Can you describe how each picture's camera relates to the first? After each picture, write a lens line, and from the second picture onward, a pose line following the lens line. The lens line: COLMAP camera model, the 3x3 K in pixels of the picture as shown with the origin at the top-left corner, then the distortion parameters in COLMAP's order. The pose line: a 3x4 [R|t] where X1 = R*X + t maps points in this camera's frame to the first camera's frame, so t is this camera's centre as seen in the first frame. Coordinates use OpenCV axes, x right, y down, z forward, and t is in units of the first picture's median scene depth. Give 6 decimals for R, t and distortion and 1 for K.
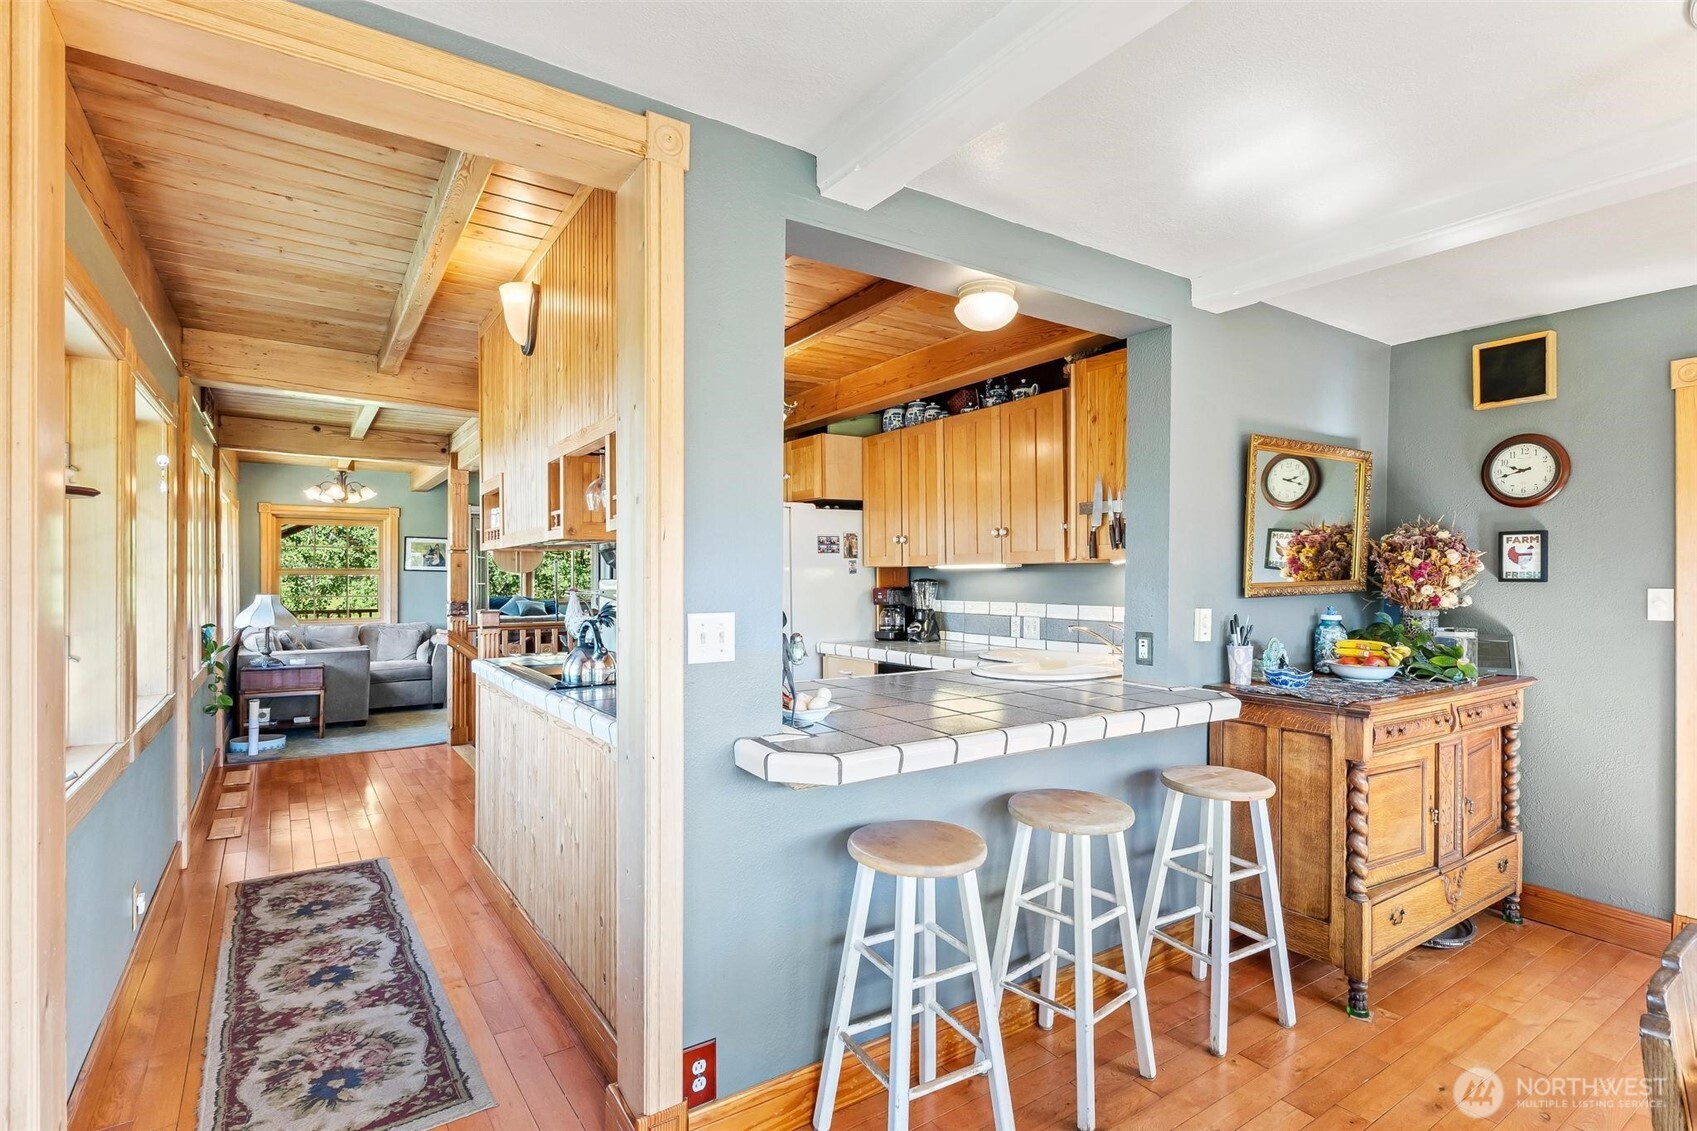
lens RADIAL K [[811.9, 0, 858.5], [0, 811.9, 574.6], [0, 0, 1]] dist [0.000461, 0.000216]
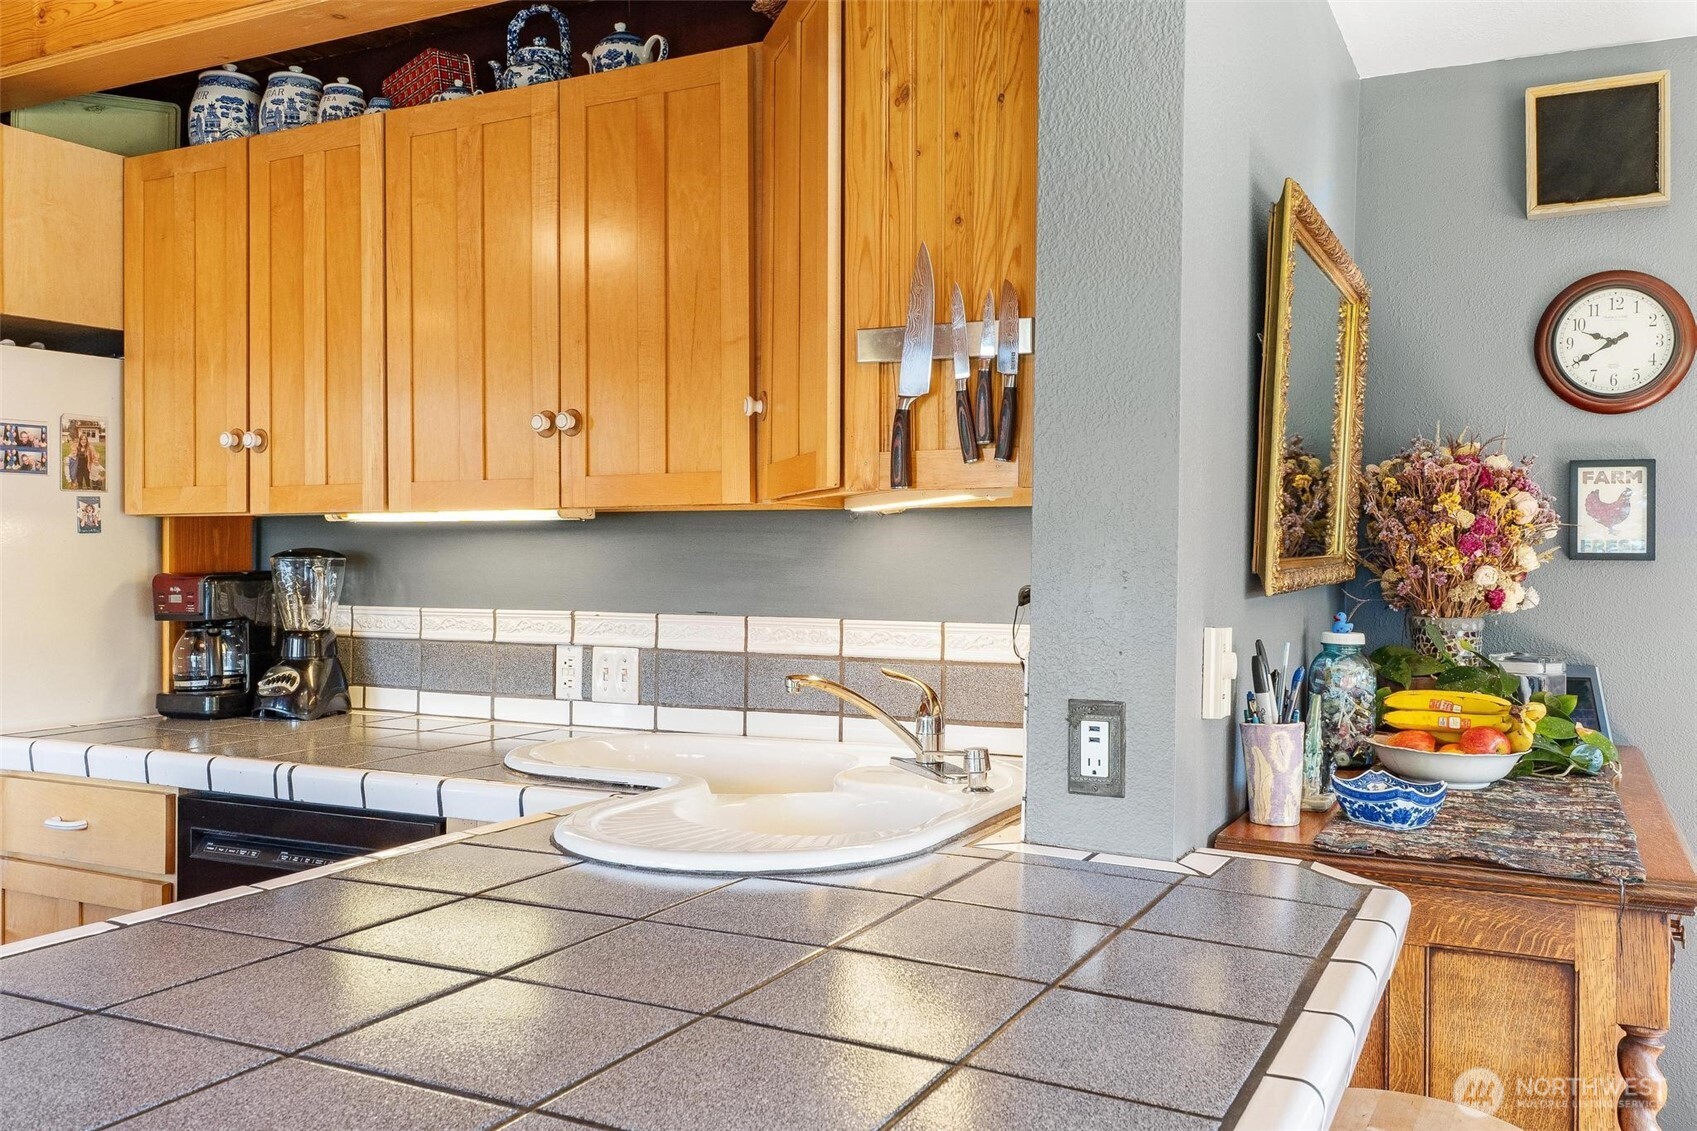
lens RADIAL K [[1347.5, 0, 842.4], [0, 1347.5, 545.5], [0, 0, 1]] dist [0.002833, -0.008858]
pose [[0.868211, 0.010033, 0.496094, -0.015796], [-0.006901, 0.999943, -0.008146, 0.007683], [-0.496147, 0.003649, 0.868231, 0.384298]]
